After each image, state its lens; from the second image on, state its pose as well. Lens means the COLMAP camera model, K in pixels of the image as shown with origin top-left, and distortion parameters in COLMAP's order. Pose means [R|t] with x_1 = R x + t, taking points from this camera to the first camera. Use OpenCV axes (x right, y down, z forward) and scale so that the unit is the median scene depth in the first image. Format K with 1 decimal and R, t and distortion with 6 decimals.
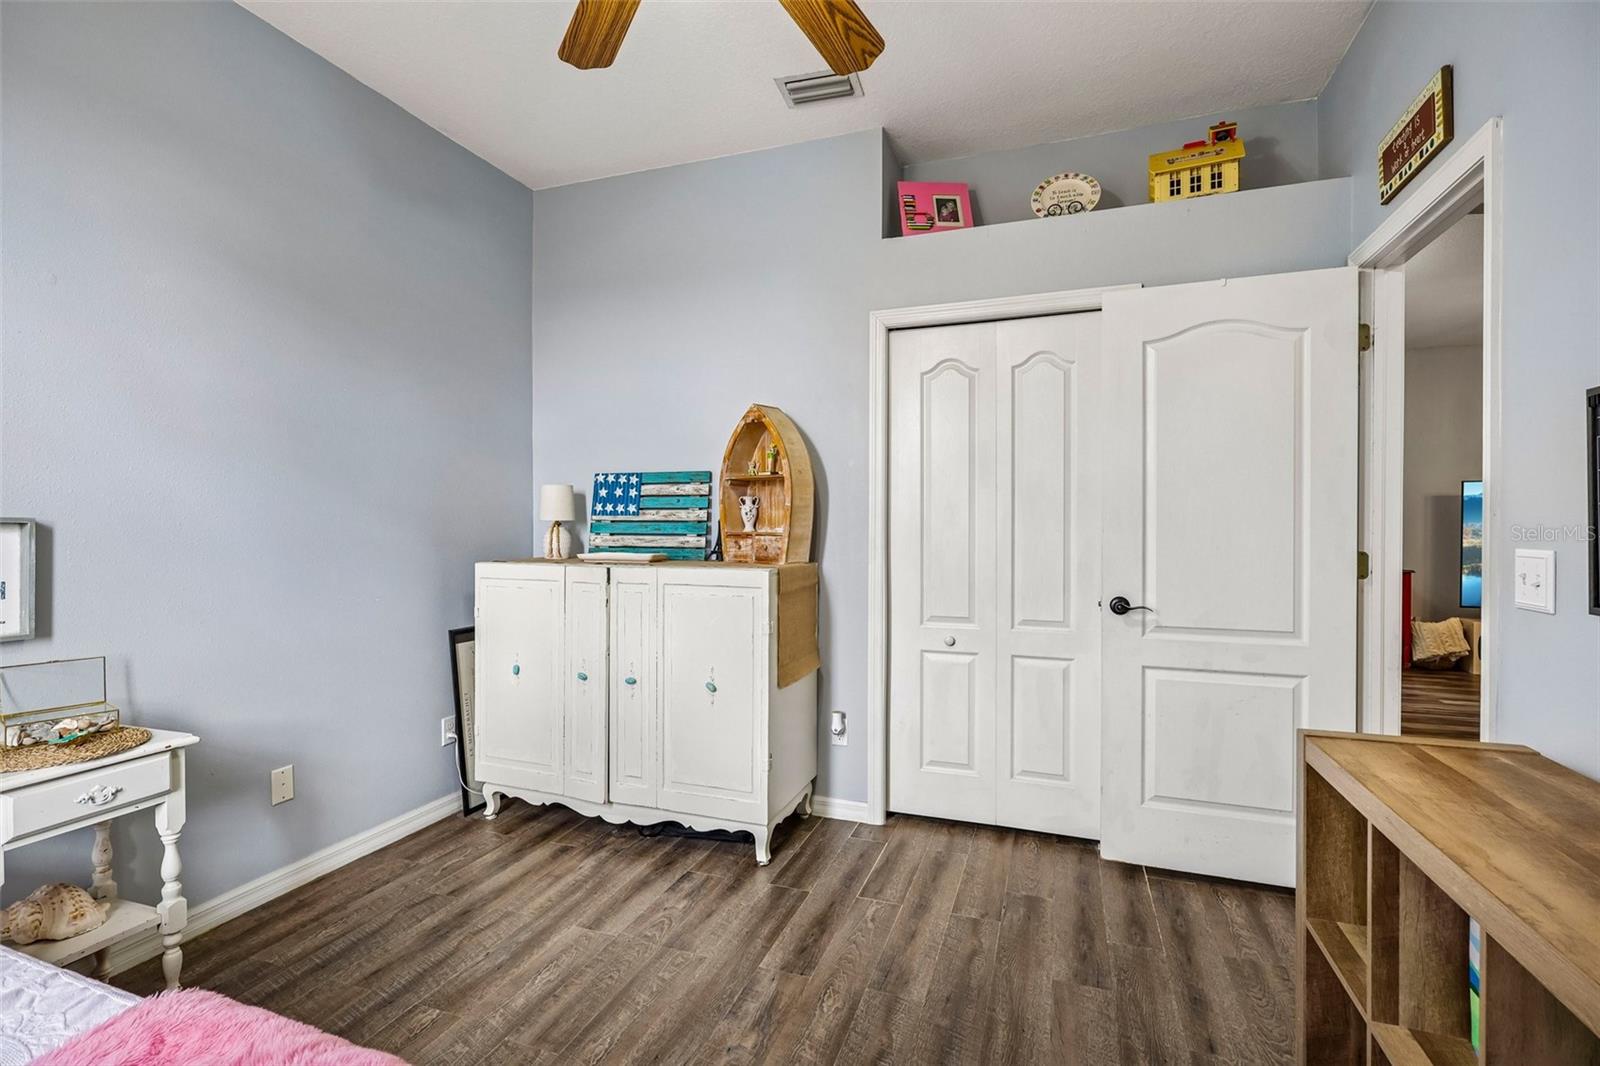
lens RADIAL K [[739.8, 0, 794.5], [0, 739.8, 530.4], [0, 0, 1]] dist [-0.002358, -0.000211]
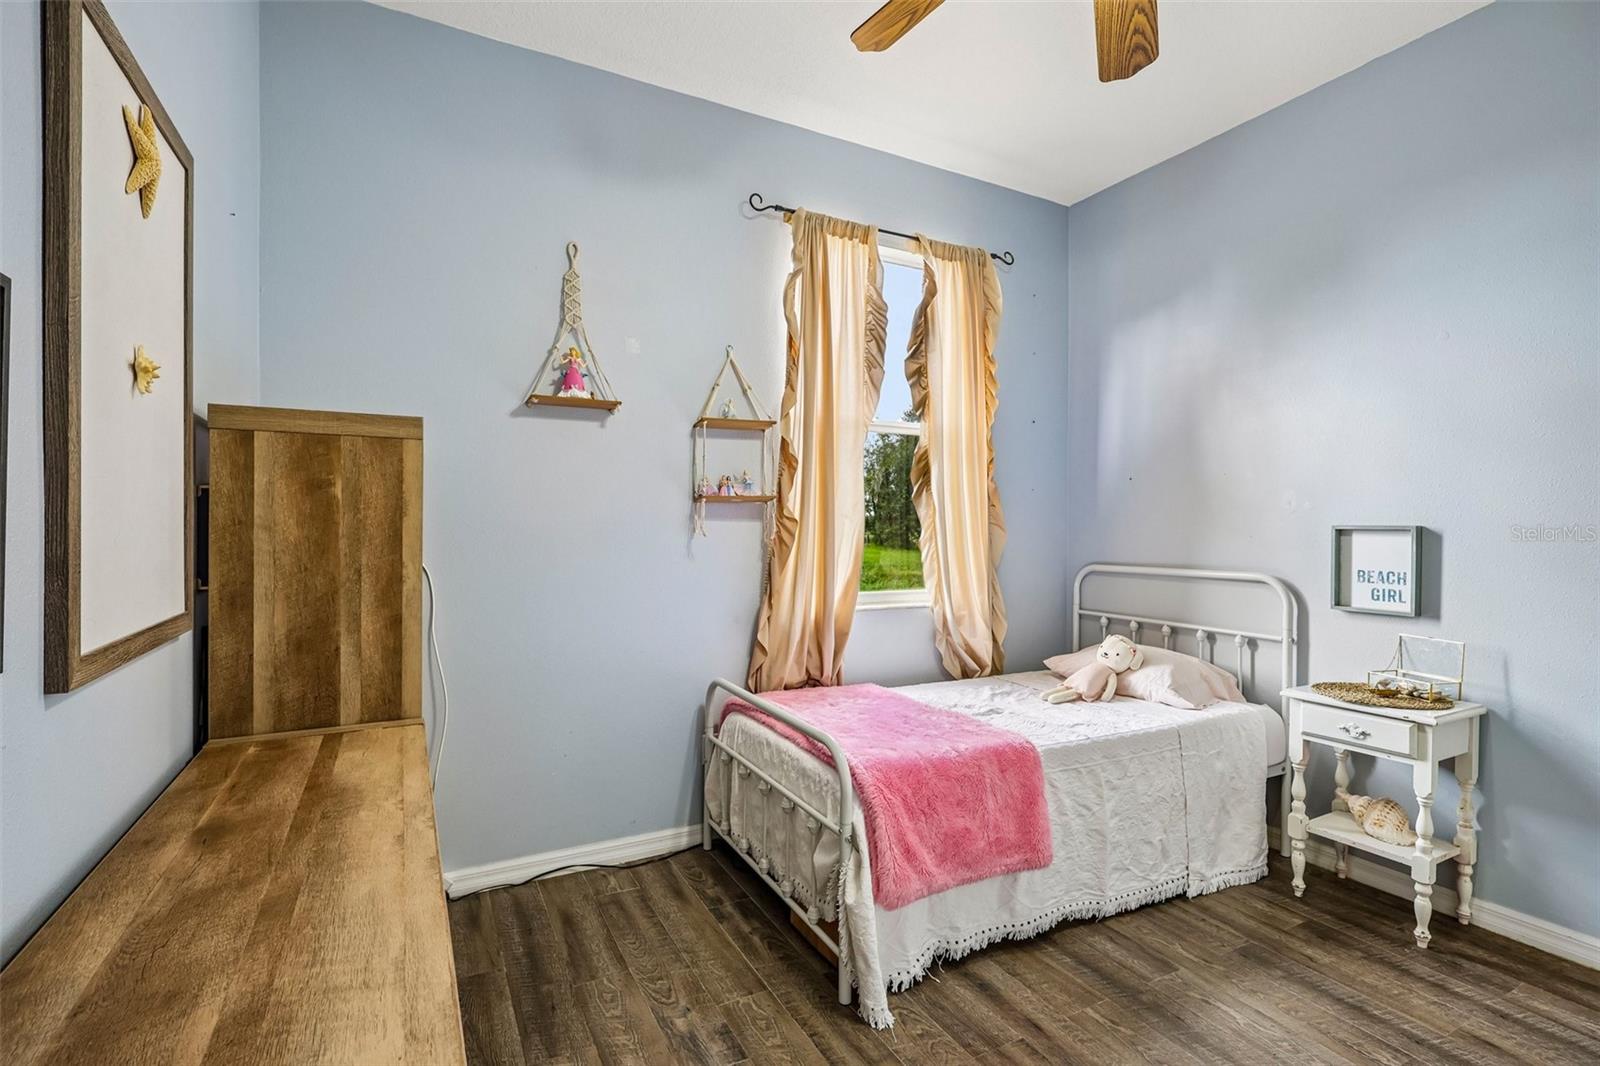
lens RADIAL K [[739.8, 0, 797.7], [0, 739.8, 527.2], [0, 0, 1]] dist [-0.002358, -0.000211]
pose [[-0.673941, -0.004215, -0.738773, 0.731655], [-0.013227, 0.999892, 0.006362, -0.008048], [0.738667, 0.014059, -0.673924, 1.134906]]
